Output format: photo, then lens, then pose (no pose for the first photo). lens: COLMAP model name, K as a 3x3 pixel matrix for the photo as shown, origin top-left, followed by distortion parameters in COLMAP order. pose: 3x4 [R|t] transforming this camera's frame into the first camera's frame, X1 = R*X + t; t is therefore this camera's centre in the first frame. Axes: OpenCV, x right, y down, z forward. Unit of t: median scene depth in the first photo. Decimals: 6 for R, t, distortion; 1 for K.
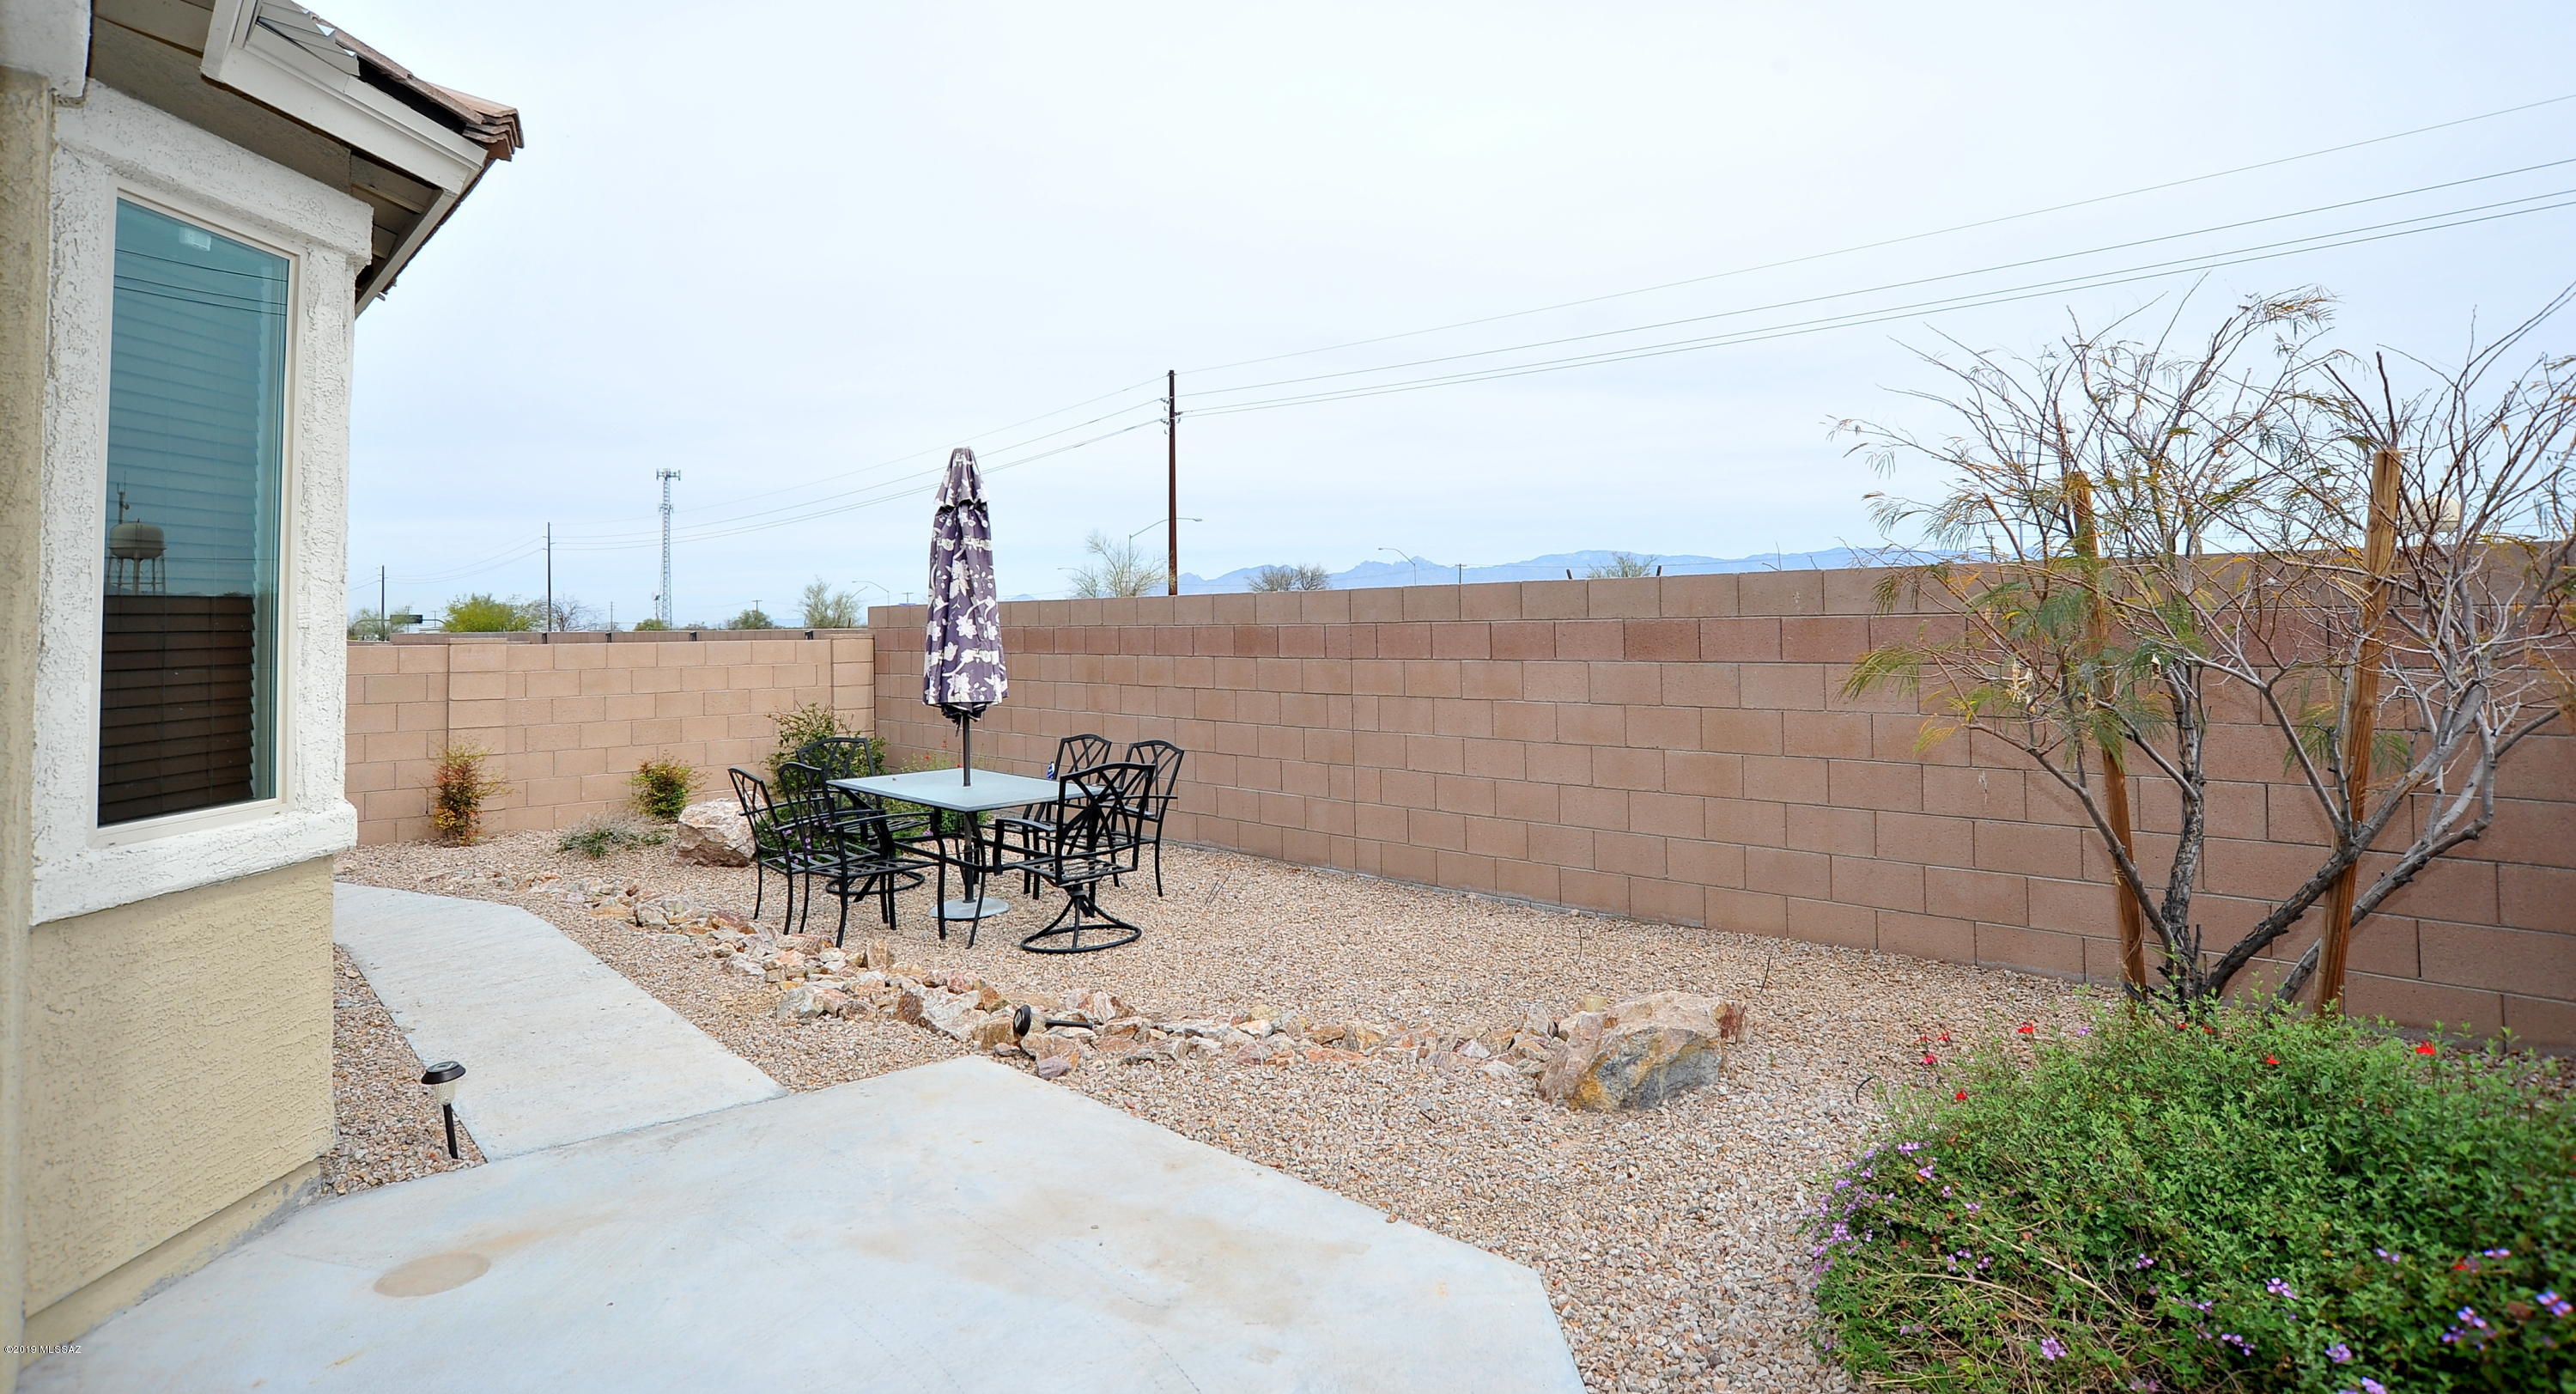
lens RADIAL K [[1237.5, 0, 1276.8], [0, 1237.5, 575.2], [0, 0, 1]] dist [-0.077444, 0.000103]
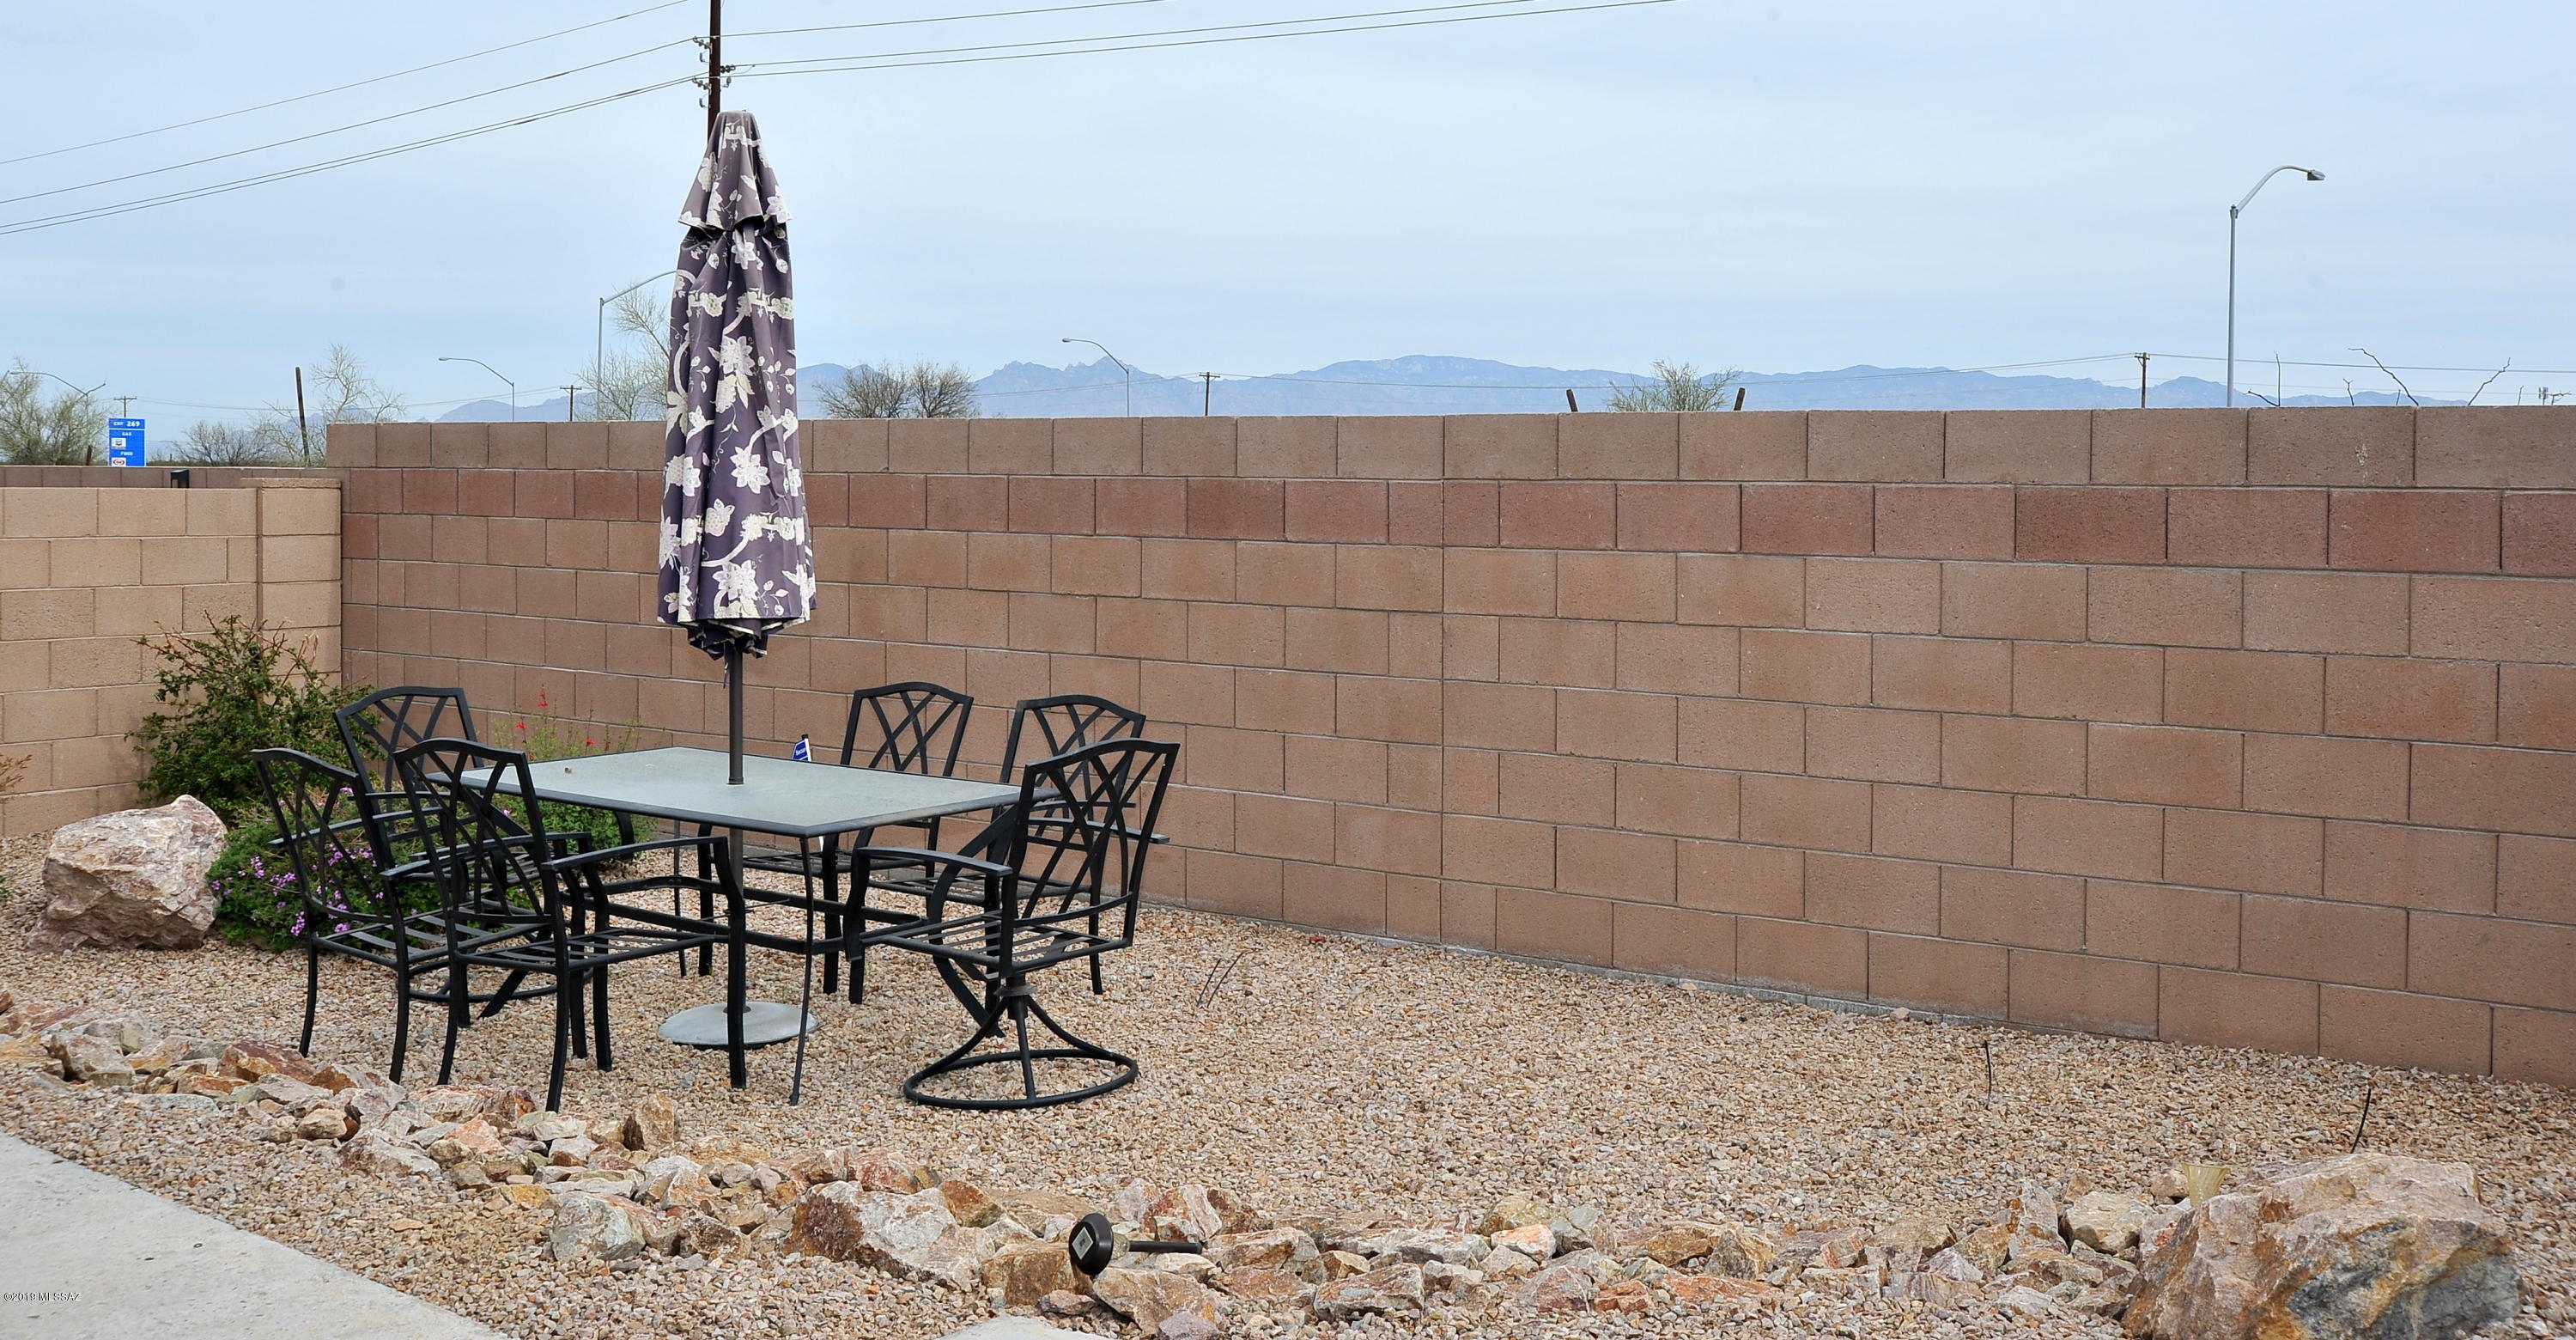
lens RADIAL K [[2294.8, 0, 1212.2], [0, 2294.8, 500.8], [0, 0, 1]] dist [-0.051001, 0.016682]
pose [[0.986177, 0.021854, 0.164251, -0.219764], [-0.029806, 0.998492, 0.046105, 0.005940], [-0.162995, -0.050363, 0.985341, 0.045423]]
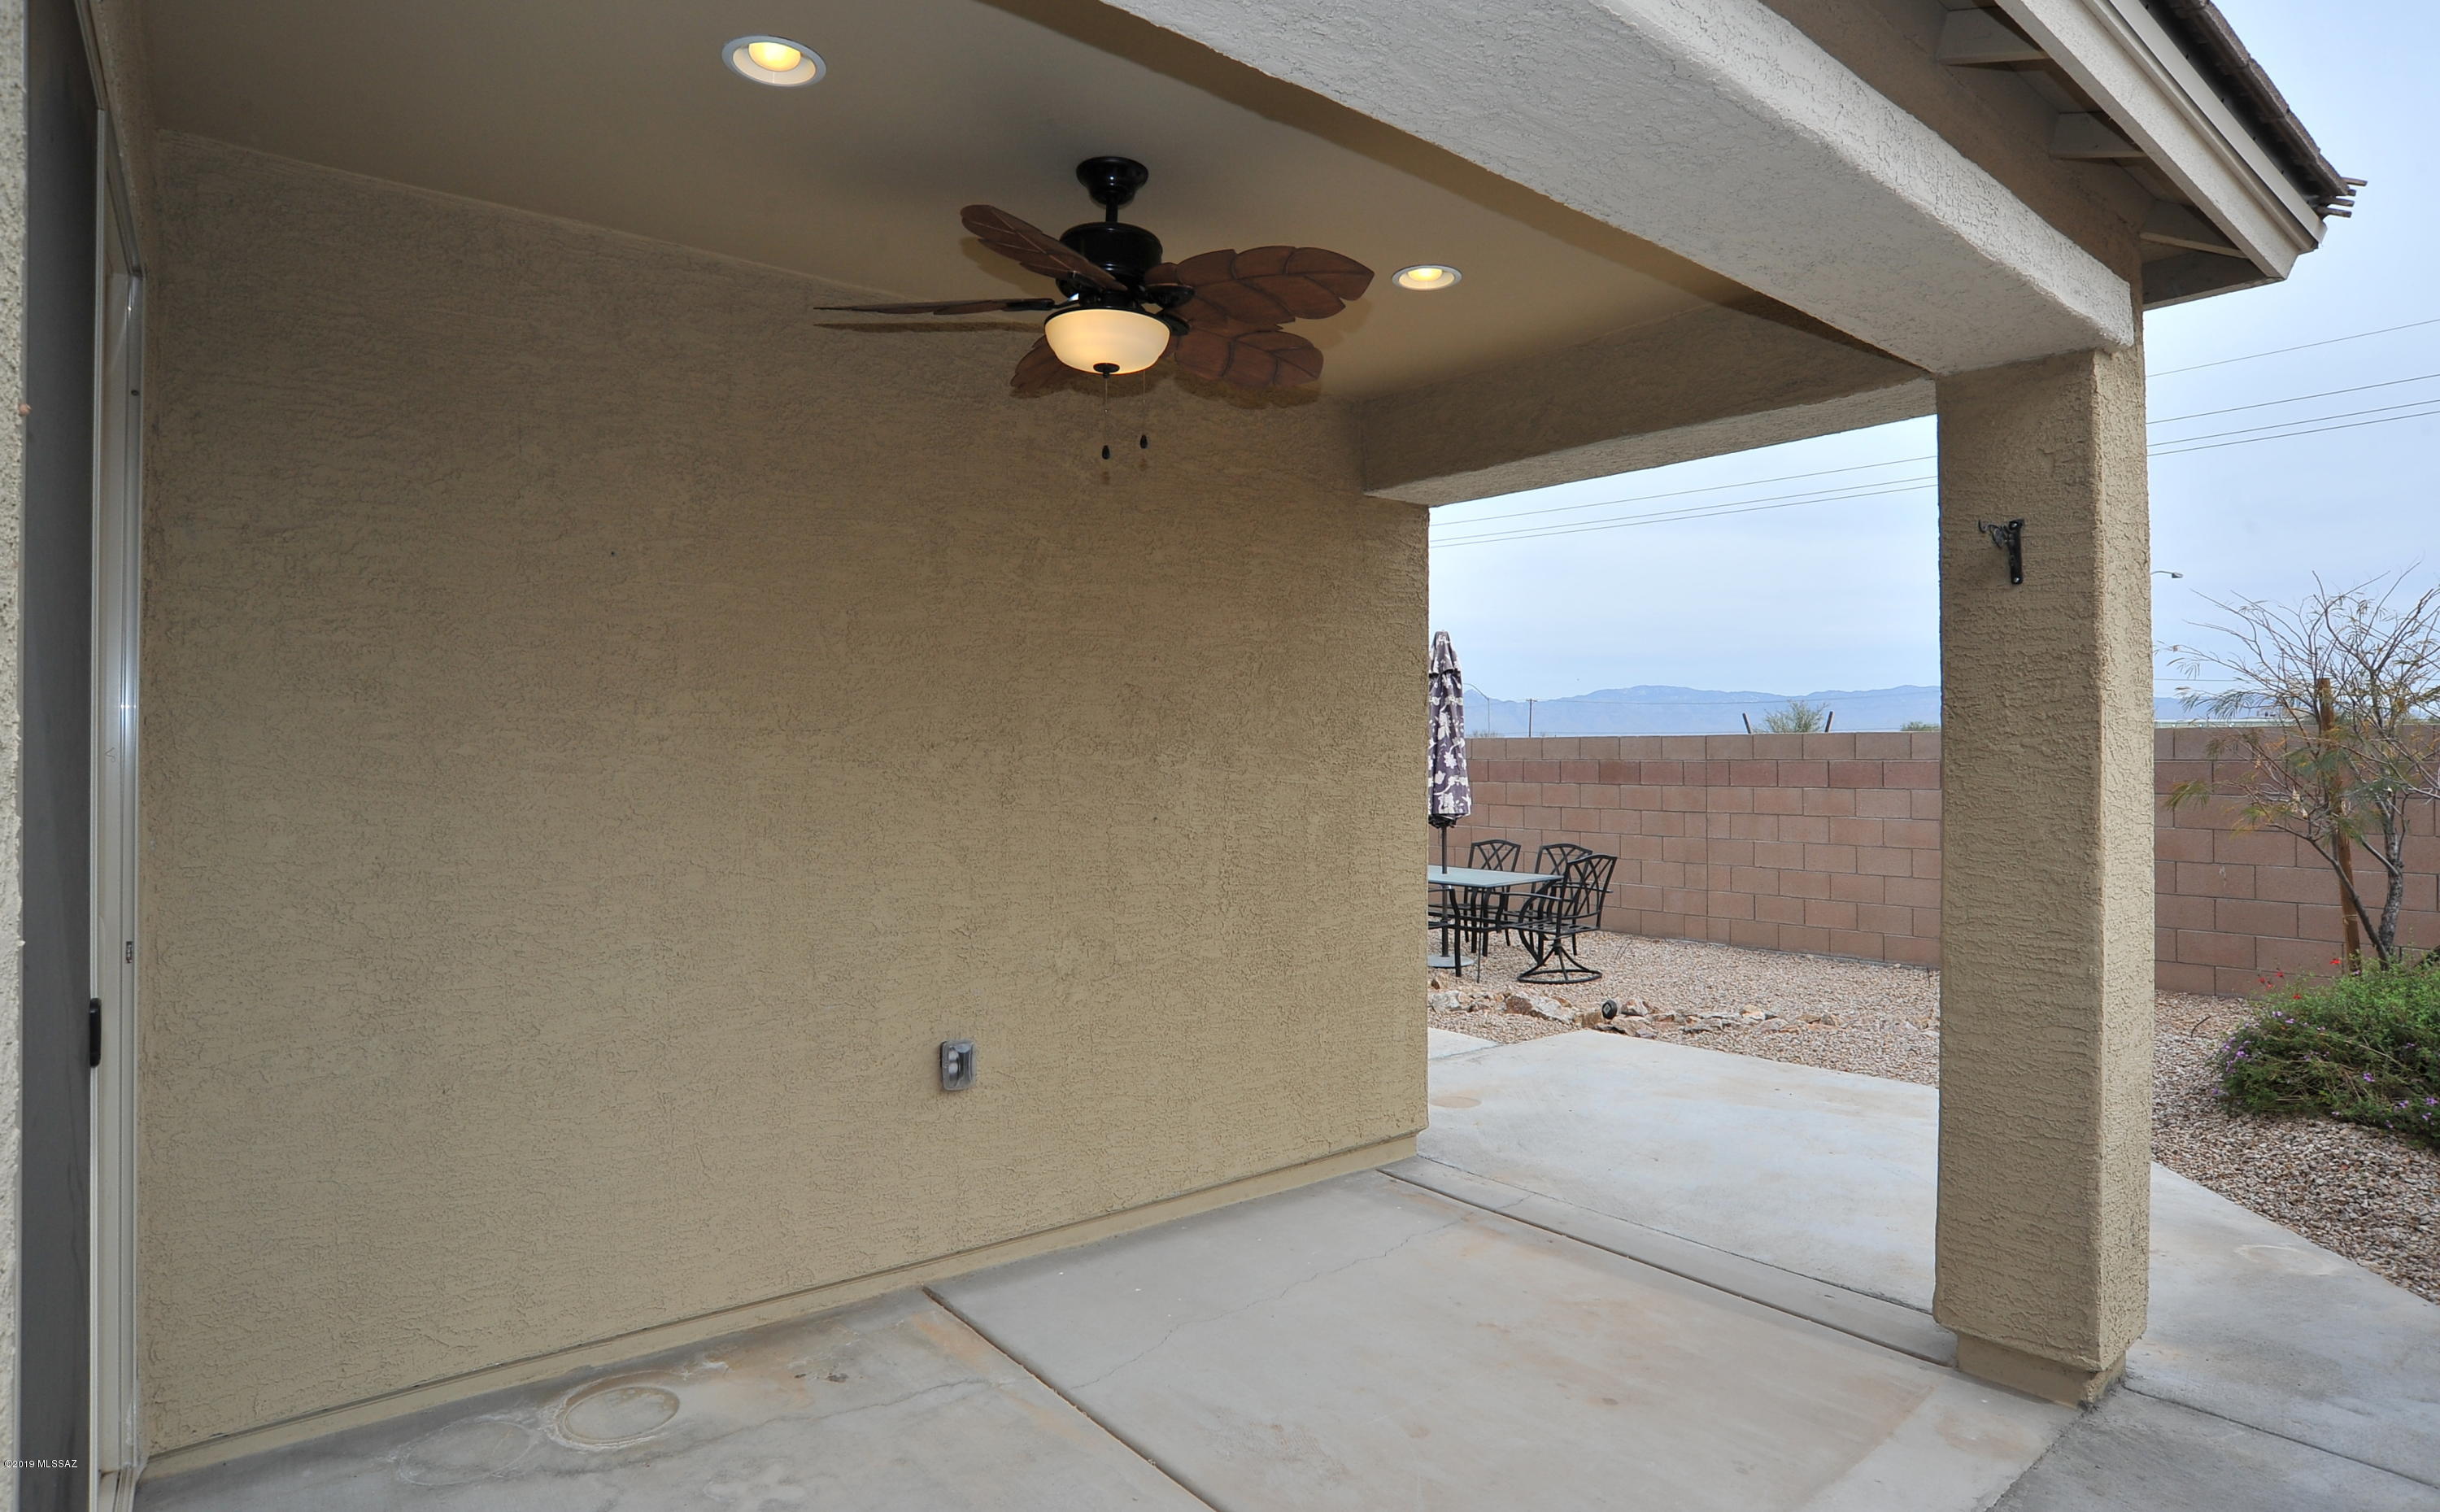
lens RADIAL K [[1236.0, 0, 1216.9], [0, 1236.0, 729.9], [0, 0, 1]] dist [-0.095951, 0.041377]
pose [[0.996693, 0.011622, -0.080421, -0.405641], [-0.010086, 0.999759, 0.019479, -0.016879], [0.080628, -0.018603, 0.996571, -0.419853]]
